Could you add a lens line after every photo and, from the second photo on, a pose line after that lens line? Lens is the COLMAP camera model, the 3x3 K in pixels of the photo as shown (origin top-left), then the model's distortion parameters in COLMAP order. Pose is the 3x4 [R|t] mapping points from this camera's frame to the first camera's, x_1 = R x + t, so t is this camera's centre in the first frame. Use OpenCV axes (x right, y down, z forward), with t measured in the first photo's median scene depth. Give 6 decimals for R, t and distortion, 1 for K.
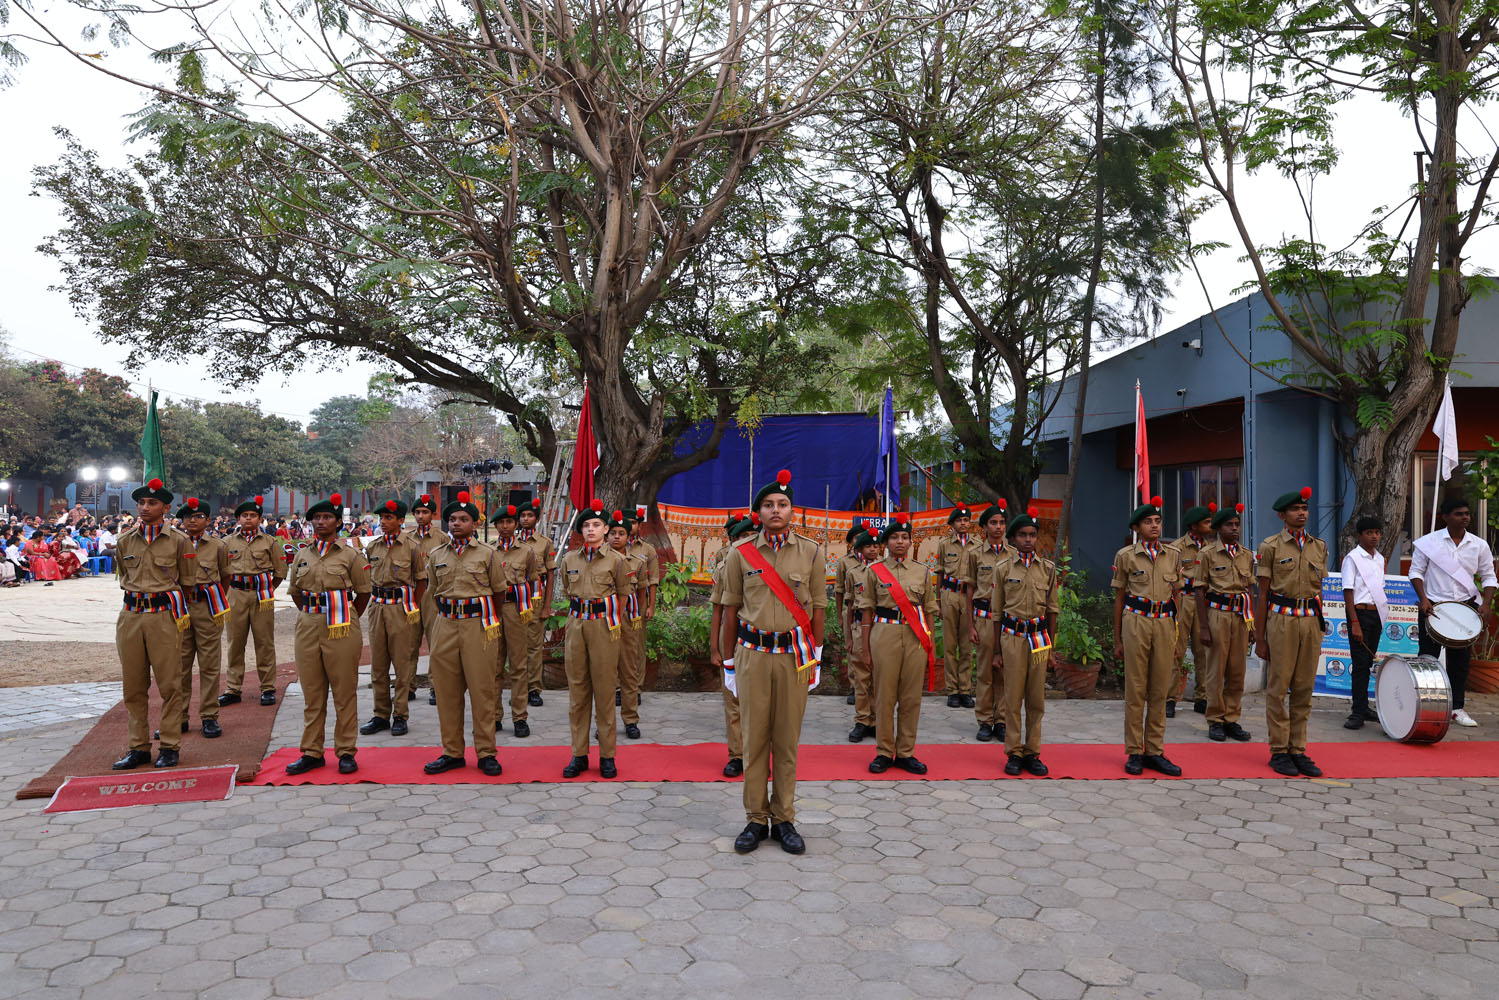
lens RADIAL K [[1018.5, 0, 757.2], [0, 1018.5, 497.4], [0, 0, 1]] dist [-0.009098, 0.002641]
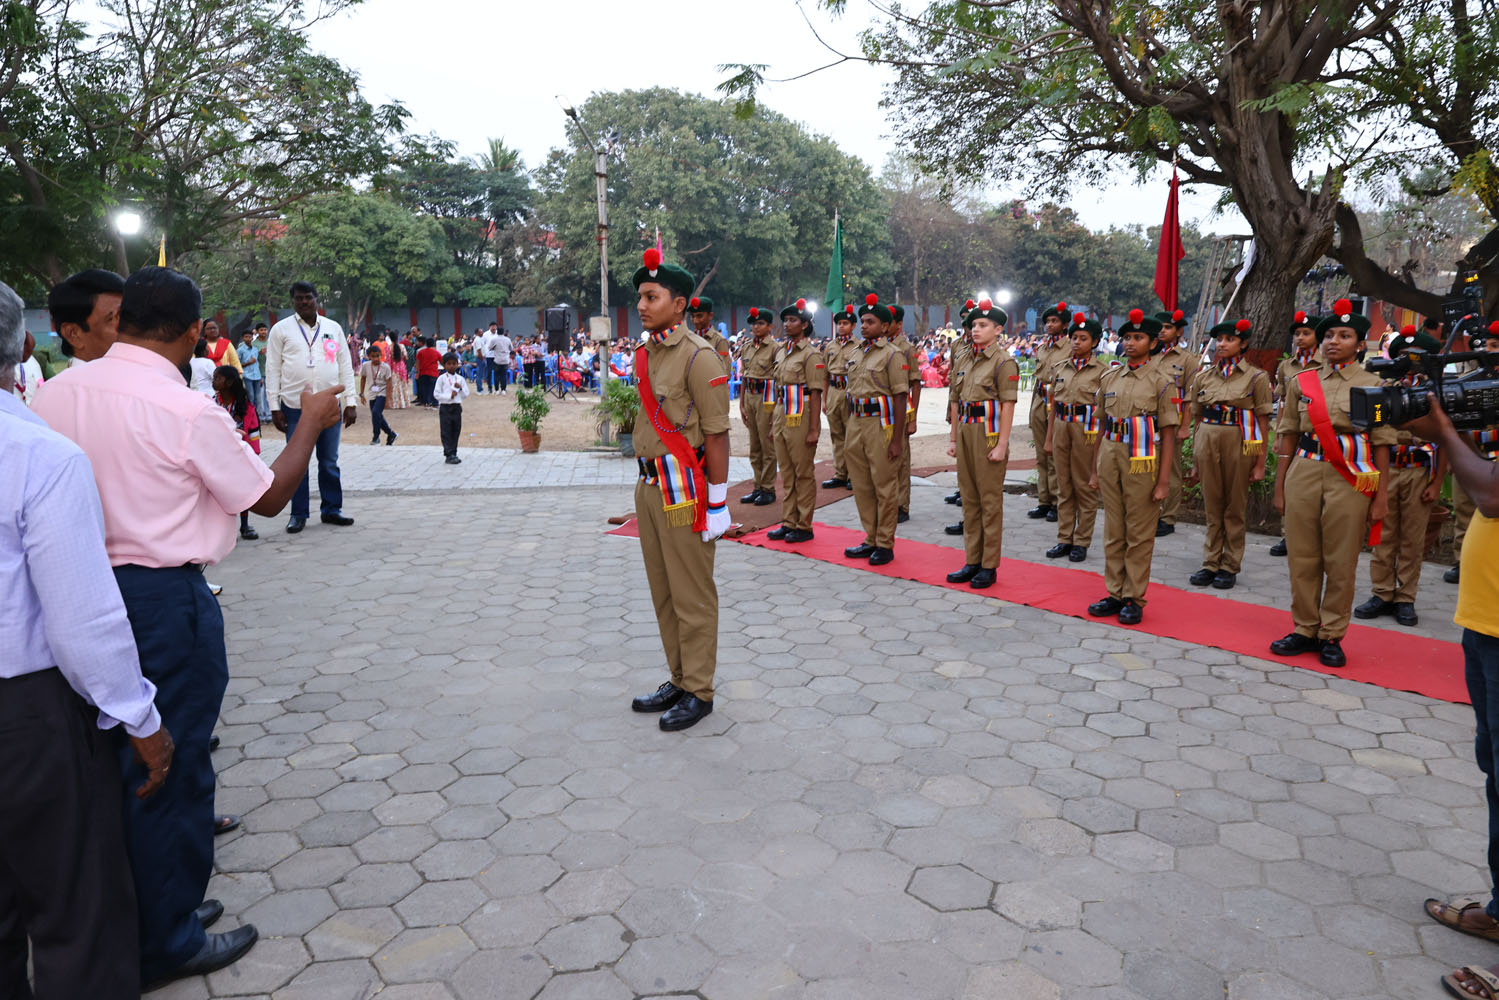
lens RADIAL K [[1018.5, 0, 761.0], [0, 1018.5, 502.2], [0, 0, 1]] dist [-0.009098, 0.002641]
pose [[0.635502, 0.120849, -0.762583, 0.246229], [0.016390, 0.985341, 0.169809, 0.014330], [0.771925, -0.120413, 0.624205, 0.135999]]
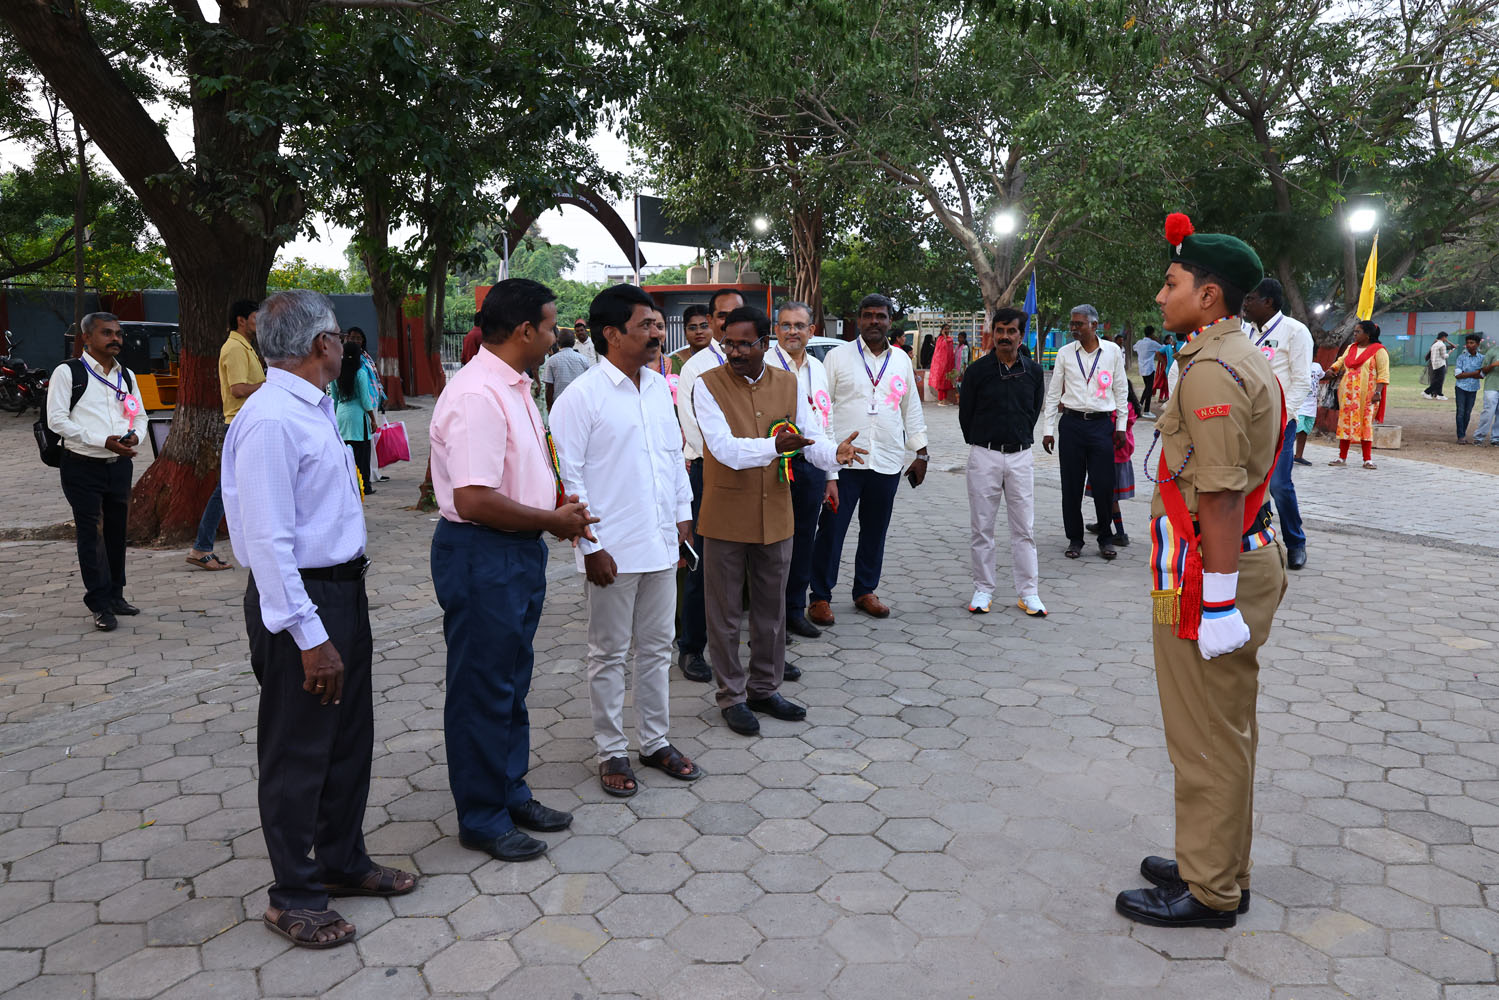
lens RADIAL K [[1094.7, 0, 754.2], [0, 1094.7, 485.2], [0, 0, 1]] dist [-0.002606, 0.000542]
pose [[-0.460508, 0.113739, -0.880339, 0.224931], [0.005636, 0.992111, 0.125232, 0.017322], [0.887638, 0.052709, -0.457516, 0.357241]]
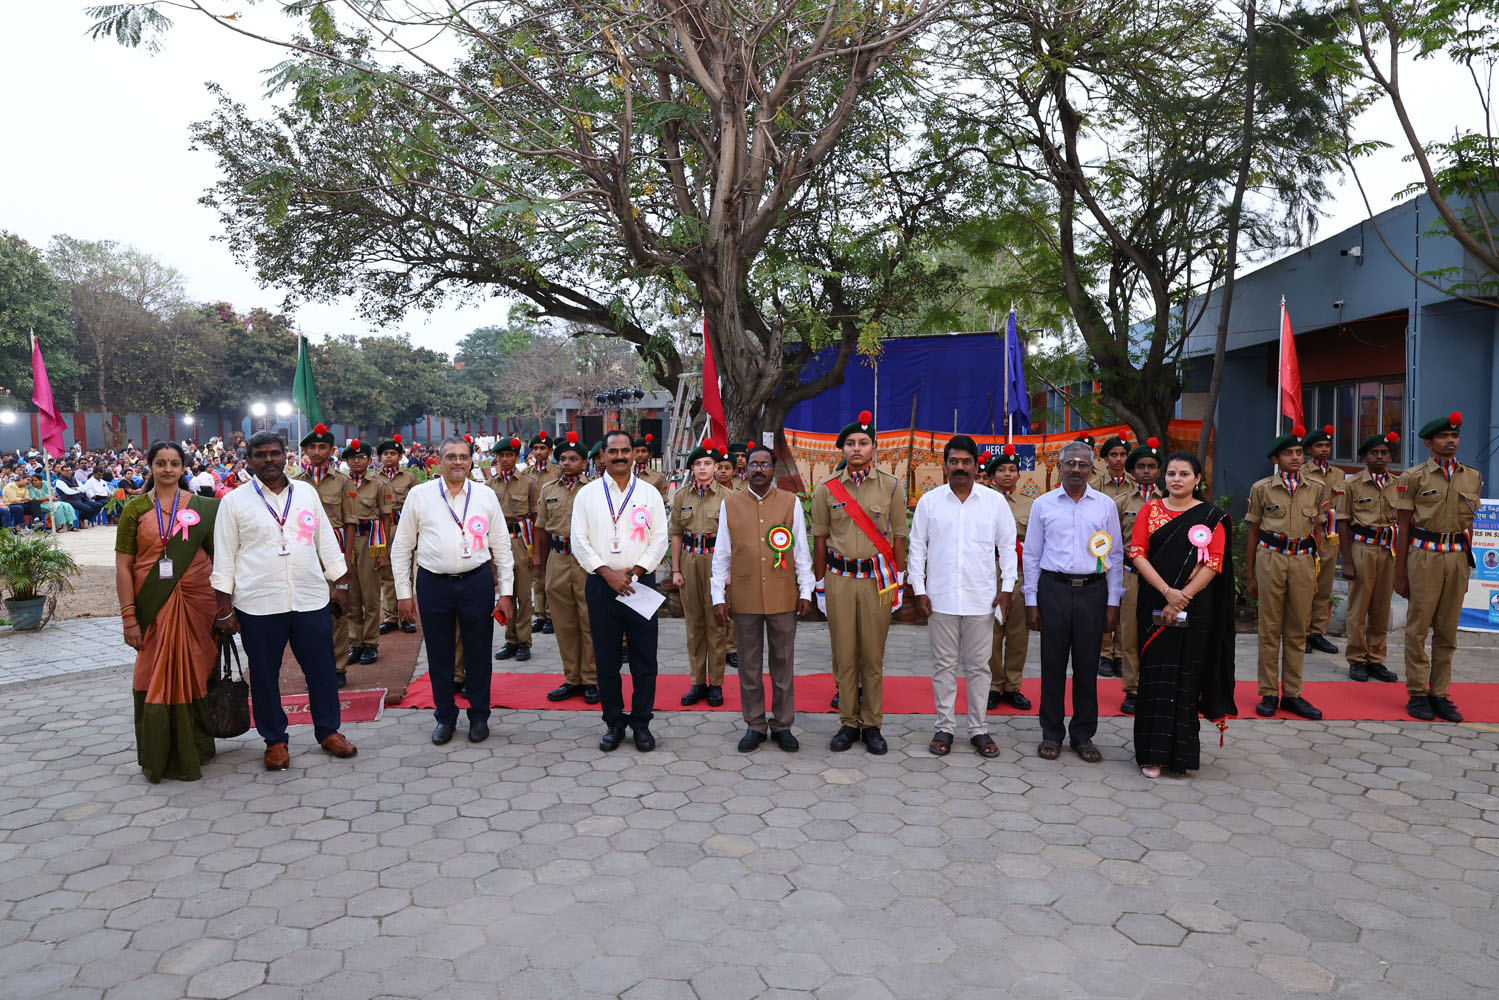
lens RADIAL K [[1018.5, 0, 757.6], [0, 1018.5, 498.3], [0, 0, 1]] dist [-0.009098, 0.002641]
pose [[0.991322, -0.006798, -0.131279, 0.013086], [0.016995, 0.996909, 0.076710, -0.008194], [0.130352, -0.078276, 0.988373, -0.001444]]
